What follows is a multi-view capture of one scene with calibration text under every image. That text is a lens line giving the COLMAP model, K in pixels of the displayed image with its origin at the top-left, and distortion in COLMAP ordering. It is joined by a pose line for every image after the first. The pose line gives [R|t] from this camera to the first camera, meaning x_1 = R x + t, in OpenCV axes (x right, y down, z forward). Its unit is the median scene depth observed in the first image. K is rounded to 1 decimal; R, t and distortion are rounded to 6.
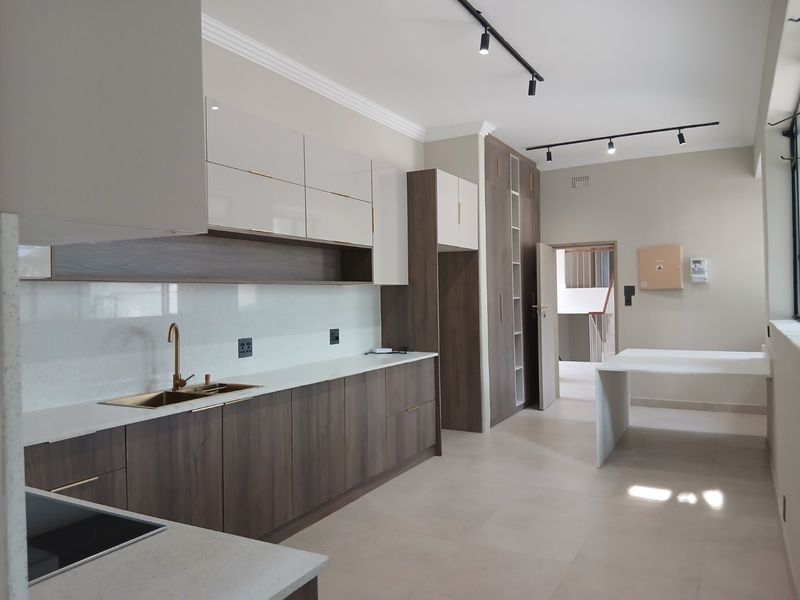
lens RADIAL K [[600.8, 0, 400.2], [0, 600.8, 298.3], [0, 0, 1]] dist [0.009947, -0.027453]
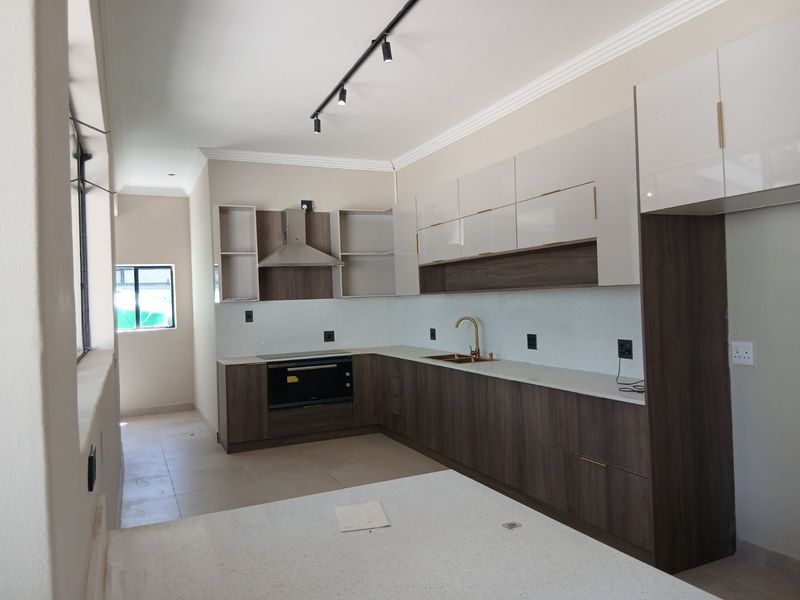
lens RADIAL K [[600.8, 0, 398.6], [0, 600.8, 296.0], [0, 0, 1]] dist [0.009947, -0.027453]
pose [[-0.614670, 0.031922, -0.788138, 0.853897], [0.036429, 0.999263, 0.012061, -0.034879], [0.787943, -0.021298, -0.615380, 1.502251]]
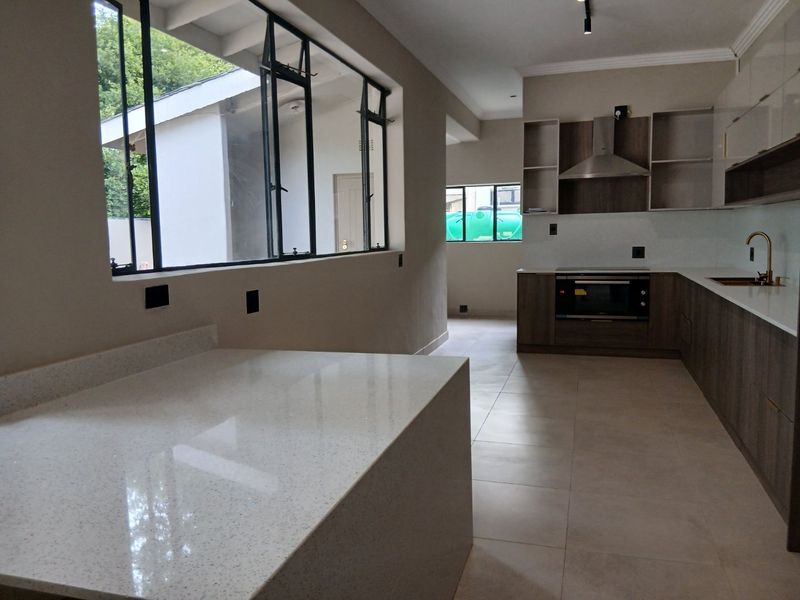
lens RADIAL K [[600.8, 0, 397.5], [0, 600.8, 302.4], [0, 0, 1]] dist [0.009947, -0.027453]
pose [[-0.981549, 0.055813, -0.182881, 0.560870], [0.032654, 0.991329, 0.127281, 0.000500], [0.188399, 0.118961, -0.974861, 1.769542]]
